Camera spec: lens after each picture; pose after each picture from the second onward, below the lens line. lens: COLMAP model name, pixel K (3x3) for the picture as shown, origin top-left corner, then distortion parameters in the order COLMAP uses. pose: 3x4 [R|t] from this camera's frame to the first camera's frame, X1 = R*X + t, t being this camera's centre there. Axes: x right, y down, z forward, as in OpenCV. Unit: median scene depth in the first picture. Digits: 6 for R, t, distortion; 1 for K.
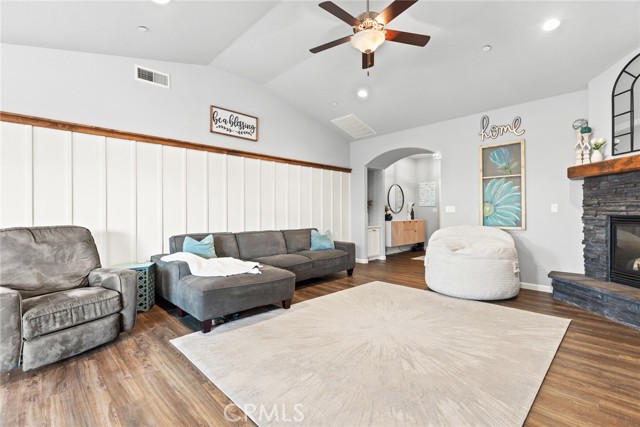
lens RADIAL K [[290.1, 0, 322.8], [0, 290.1, 214.2], [0, 0, 1]] dist [0.003033, 0.000192]
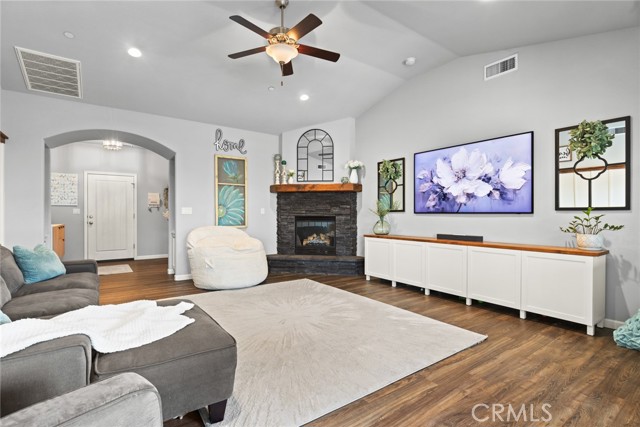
lens RADIAL K [[312.3, 0, 323.4], [0, 312.3, 213.1], [0, 0, 1]] dist [0.000542, -0.000130]
pose [[0.146296, 0.006993, 0.989216, -0.710133], [0.005019, 0.999957, -0.007811, 0.002079], [-0.989228, 0.006107, 0.146255, 0.503153]]
